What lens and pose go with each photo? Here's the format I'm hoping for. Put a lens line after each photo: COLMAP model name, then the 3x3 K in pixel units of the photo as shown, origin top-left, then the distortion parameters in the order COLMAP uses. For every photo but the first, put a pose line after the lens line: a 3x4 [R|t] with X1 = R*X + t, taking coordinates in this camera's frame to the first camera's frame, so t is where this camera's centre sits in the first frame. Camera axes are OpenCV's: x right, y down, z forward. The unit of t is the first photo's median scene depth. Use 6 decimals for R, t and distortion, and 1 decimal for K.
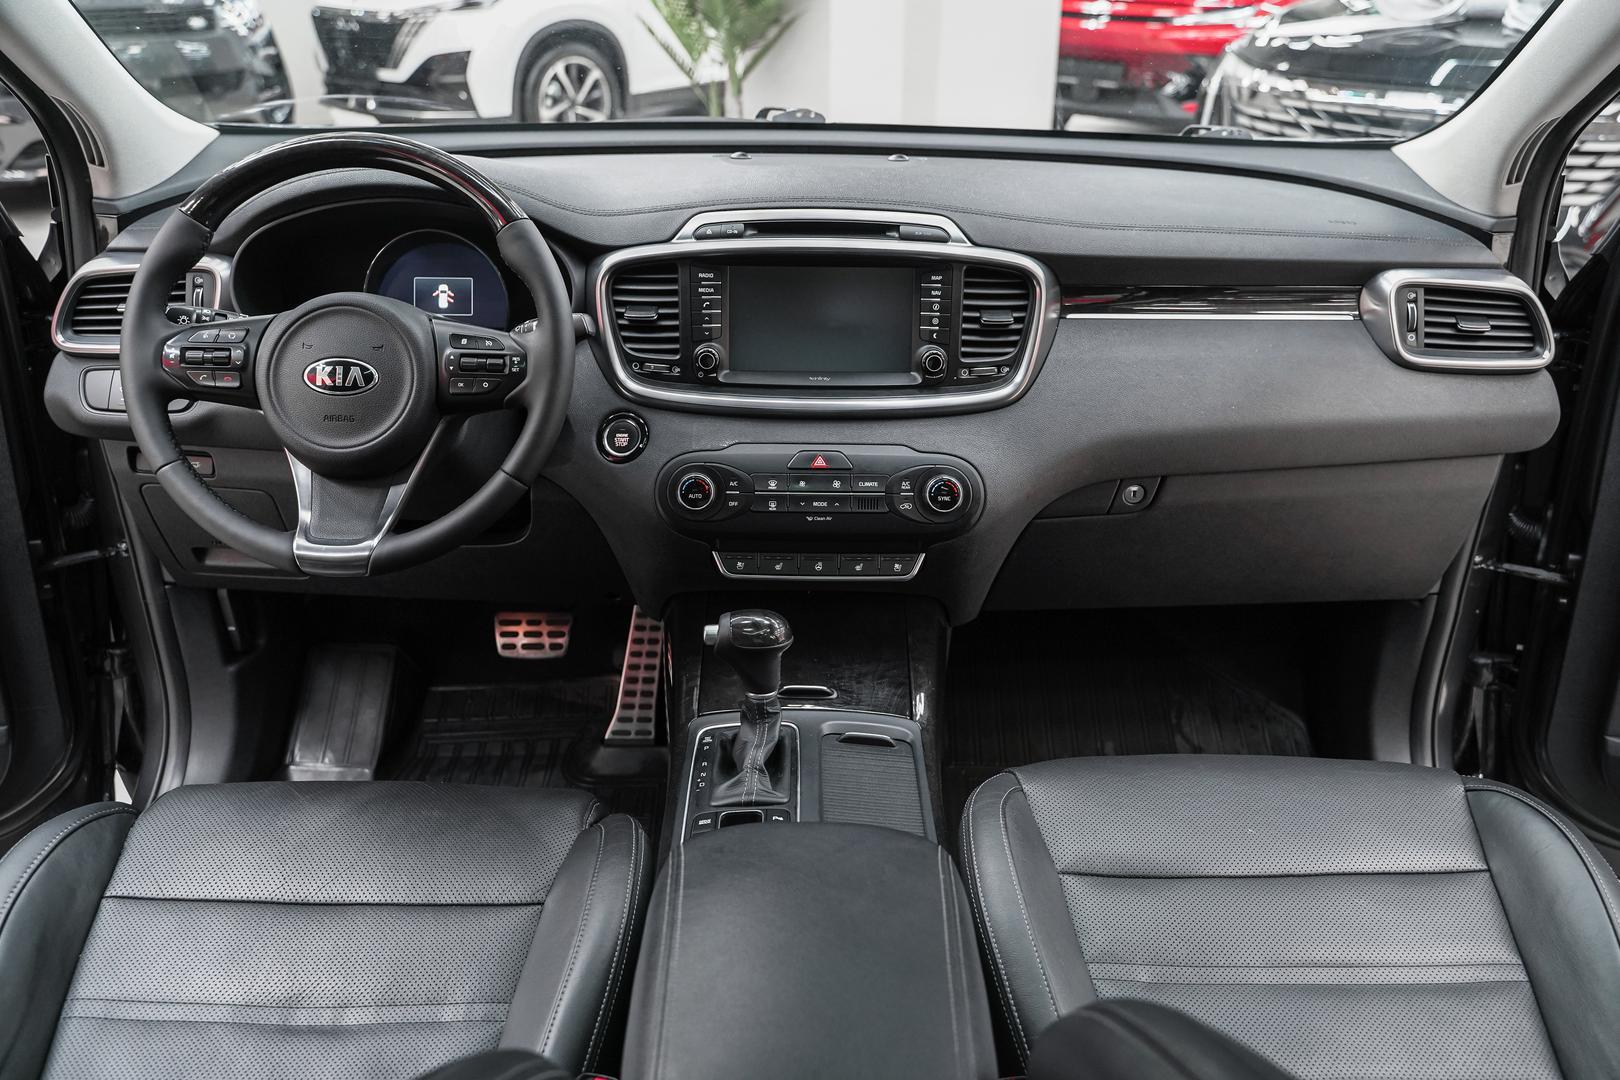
lens RADIAL K [[1308.1, 0, 820.2], [0, 1308.1, 537.7], [0, 0, 1]] dist [-0.022143, 0.020710]
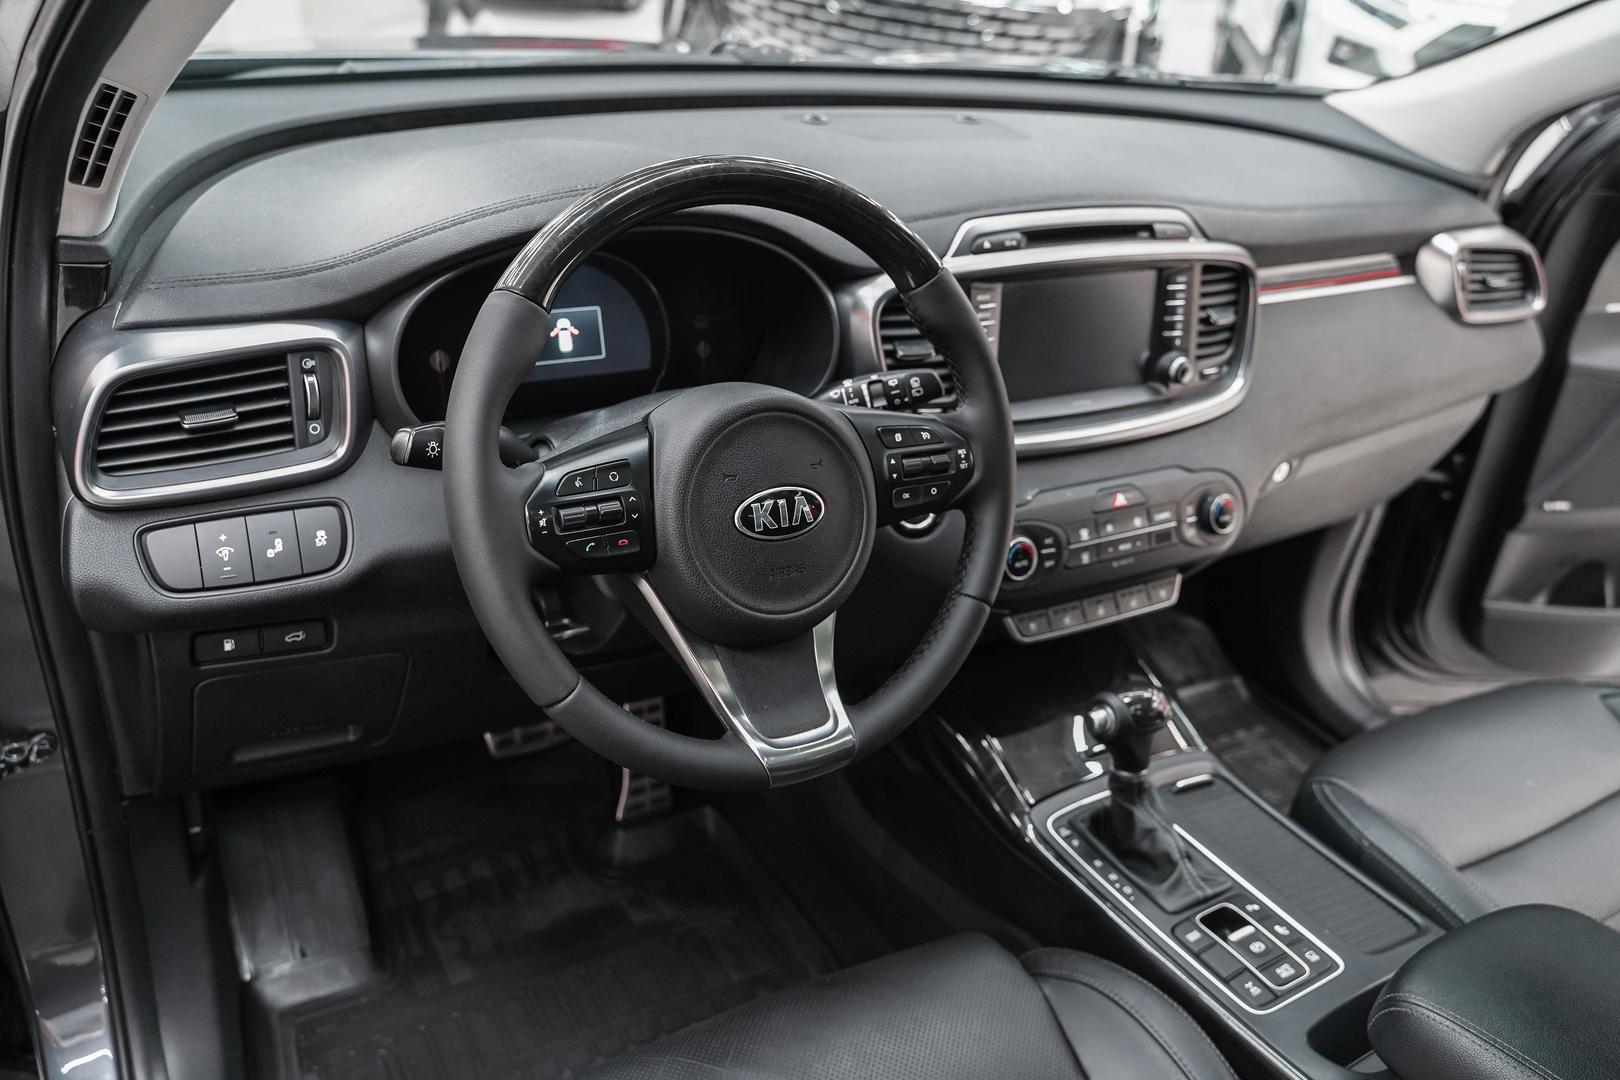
lens RADIAL K [[1308.1, 0, 802.6], [0, 1308.1, 537.0], [0, 0, 1]] dist [-0.022143, 0.020710]
pose [[0.859926, -0.170969, 0.480934, -0.606917], [0.113839, 0.982741, 0.145811, -0.184032], [-0.497562, -0.070637, 0.864547, 0.326936]]
